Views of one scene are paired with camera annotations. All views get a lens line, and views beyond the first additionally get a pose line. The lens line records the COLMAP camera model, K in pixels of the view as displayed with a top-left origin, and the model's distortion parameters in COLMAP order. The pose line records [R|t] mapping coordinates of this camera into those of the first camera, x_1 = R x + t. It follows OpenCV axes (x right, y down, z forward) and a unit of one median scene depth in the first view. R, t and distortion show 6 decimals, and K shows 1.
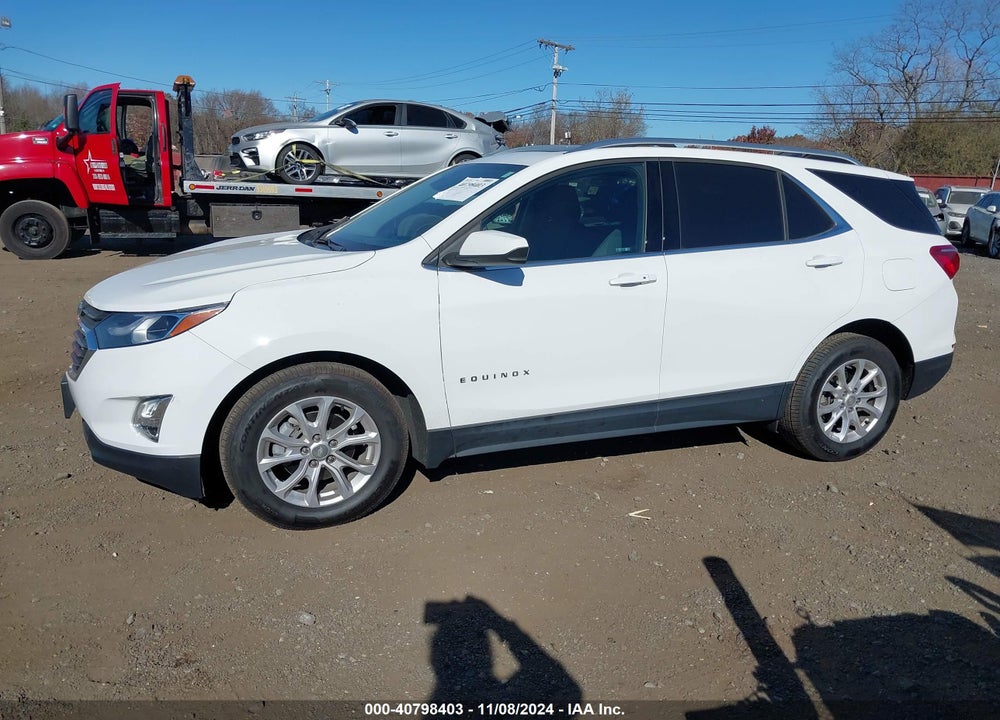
lens RADIAL K [[768.5, 0, 506.1], [0, 768.5, 399.6], [0, 0, 1]] dist [0.004504, -0.002598]
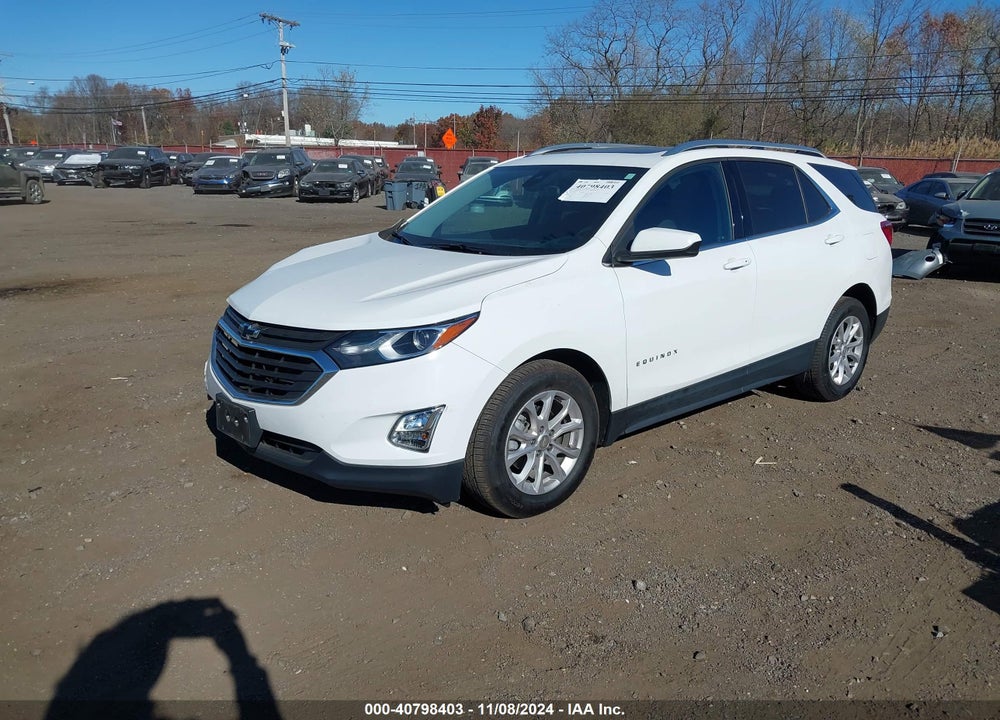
lens RADIAL K [[760.4, 0, 504.3], [0, 760.4, 407.2], [0, 0, 1]] dist [-0.004717, 0.007698]
pose [[0.942800, -0.121562, 0.310404, -0.478867], [0.109833, 0.992424, 0.055059, -0.036307], [-0.314745, -0.017817, 0.949009, 0.006622]]
